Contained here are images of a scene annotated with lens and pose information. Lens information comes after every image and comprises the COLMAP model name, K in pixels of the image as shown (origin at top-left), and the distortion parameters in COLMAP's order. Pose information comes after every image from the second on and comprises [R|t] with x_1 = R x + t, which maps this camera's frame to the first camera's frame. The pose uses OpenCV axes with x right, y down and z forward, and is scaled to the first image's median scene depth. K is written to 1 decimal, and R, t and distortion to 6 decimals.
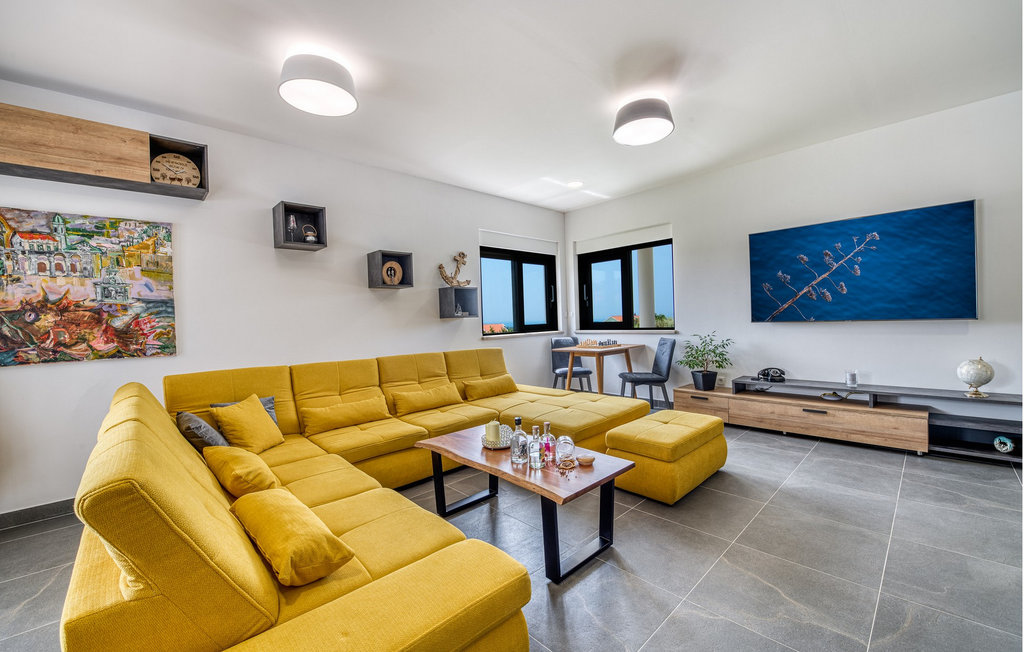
lens RADIAL K [[406.0, 0, 509.8], [0, 406.0, 331.4], [0, 0, 1]] dist [-0.029389, 0.000038]
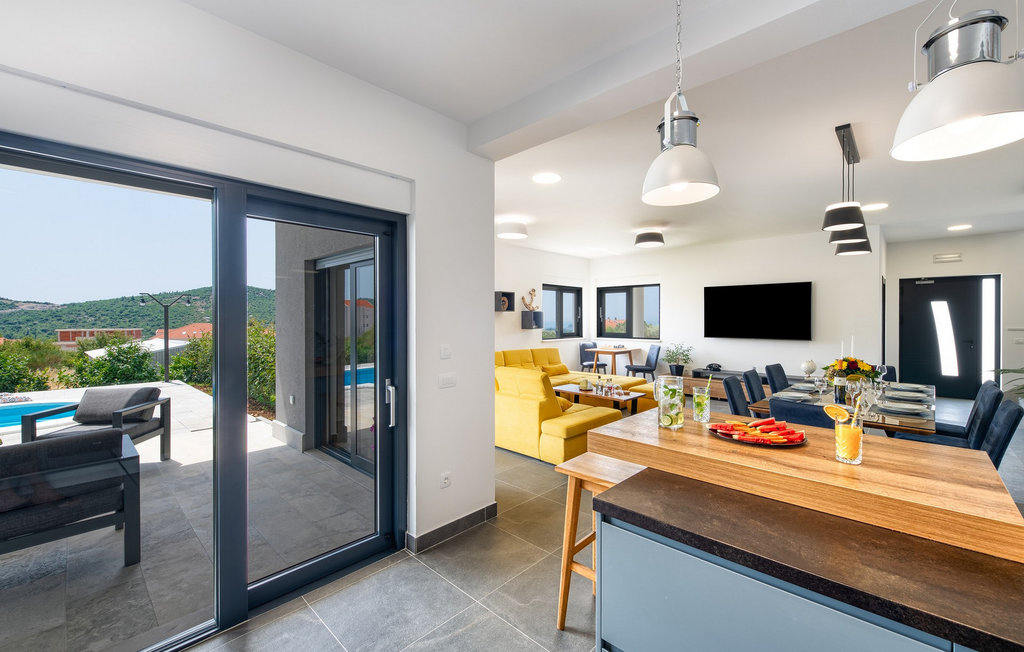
lens RADIAL K [[416.4, 0, 509.6], [0, 416.4, 327.3], [0, 0, 1]] dist [0.001901, 0.000151]
pose [[0.998248, 0.031480, 0.050101, -0.281532], [-0.031015, 0.999469, -0.010034, -0.018211], [-0.050391, 0.008463, 0.998694, -0.646989]]
